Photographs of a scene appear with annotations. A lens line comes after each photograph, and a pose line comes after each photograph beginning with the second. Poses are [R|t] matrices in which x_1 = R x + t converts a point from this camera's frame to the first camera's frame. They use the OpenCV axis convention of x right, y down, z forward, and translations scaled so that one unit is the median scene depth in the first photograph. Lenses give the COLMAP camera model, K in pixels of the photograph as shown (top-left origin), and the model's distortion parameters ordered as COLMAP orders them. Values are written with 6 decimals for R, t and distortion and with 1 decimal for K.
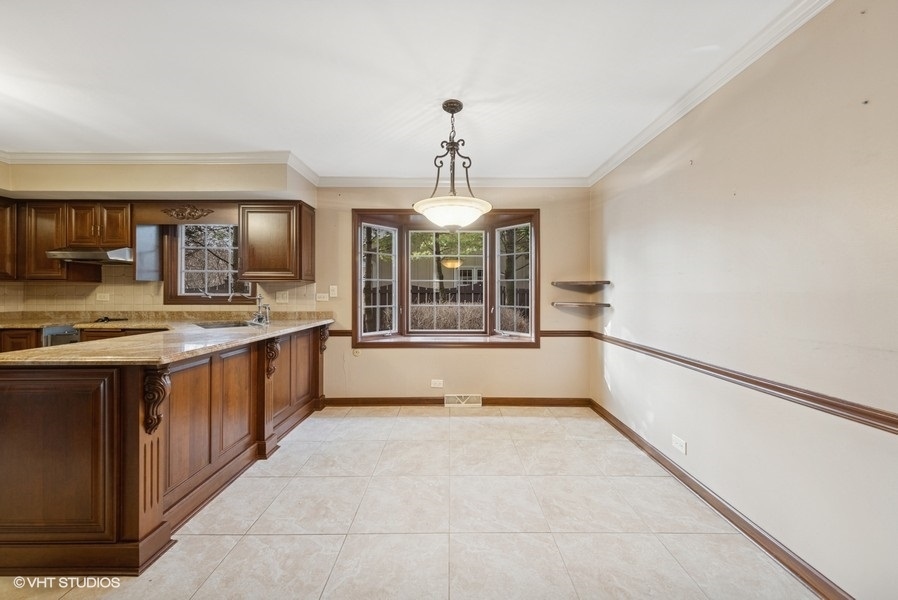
lens RADIAL K [[333.4, 0, 453.1], [0, 333.4, 291.6], [0, 0, 1]] dist [0.000637, 0.000053]
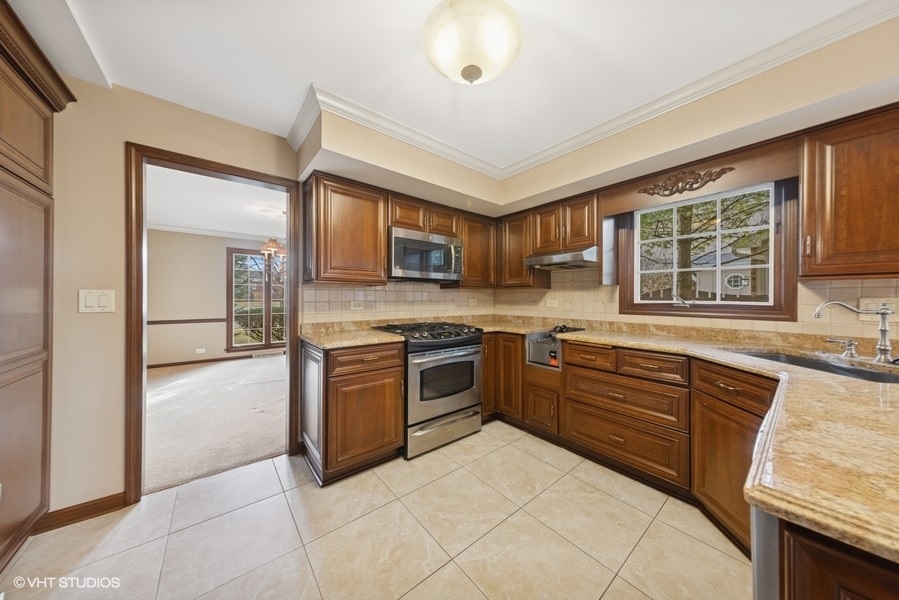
lens RADIAL K [[285.7, 0, 447.6], [0, 285.7, 297.1], [0, 0, 1]] dist [0.008347, -0.000110]
pose [[0.619644, -0.000191, -0.784883, -0.578999], [-0.004752, 0.999981, -0.003995, 0.002424], [0.784869, 0.006205, 0.619631, 0.233401]]
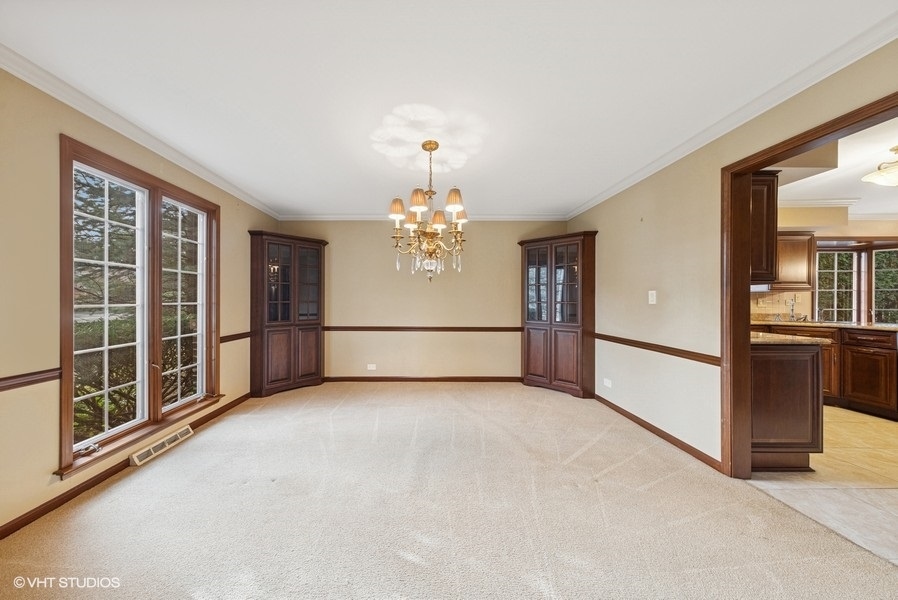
lens RADIAL K [[285.4, 0, 451.7], [0, 285.4, 302.9], [0, 0, 1]] dist [0.008347, -0.000110]
pose [[0.999947, -0.002249, 0.010063, -1.789429], [0.002217, 0.999992, 0.003183, 0.010976], [-0.010070, -0.003160, 0.999944, -0.150738]]
